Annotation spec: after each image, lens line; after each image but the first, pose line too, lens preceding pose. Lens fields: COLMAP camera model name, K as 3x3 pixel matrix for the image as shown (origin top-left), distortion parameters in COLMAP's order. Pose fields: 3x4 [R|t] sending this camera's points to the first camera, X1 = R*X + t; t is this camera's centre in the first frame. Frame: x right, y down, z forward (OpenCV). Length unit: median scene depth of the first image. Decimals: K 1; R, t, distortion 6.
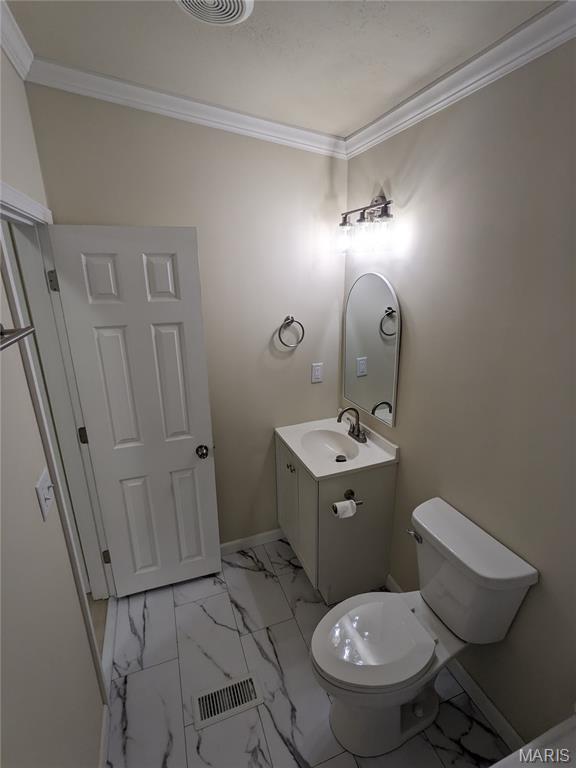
lens RADIAL K [[370.5, 0, 285.5], [0, 370.5, 385.0], [0, 0, 1]] dist [-0.001518, 0.001987]
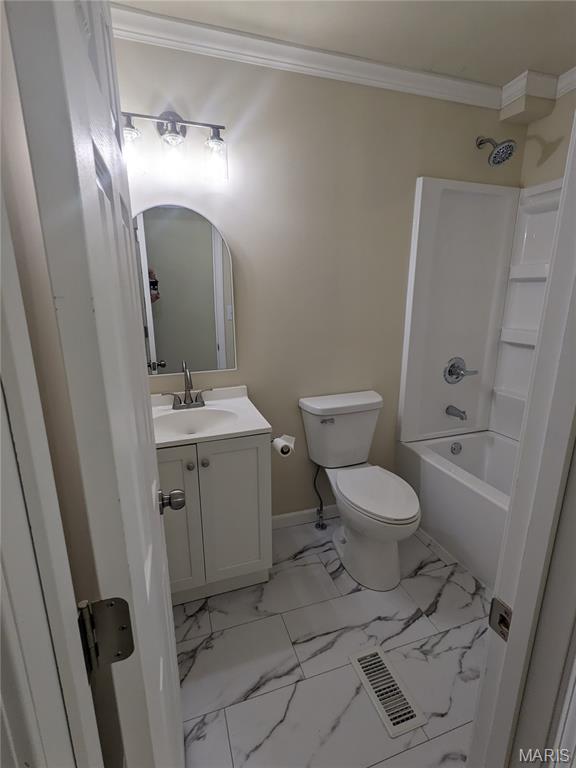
lens RADIAL K [[370.5, 0, 285.5], [0, 370.5, 385.0], [0, 0, 1]] dist [-0.001518, 0.001987]
pose [[0.026125, -0.232479, 0.972250, -0.780237], [0.303606, 0.928487, 0.213857, -0.022395], [-0.952439, 0.289594, 0.094839, 0.901707]]
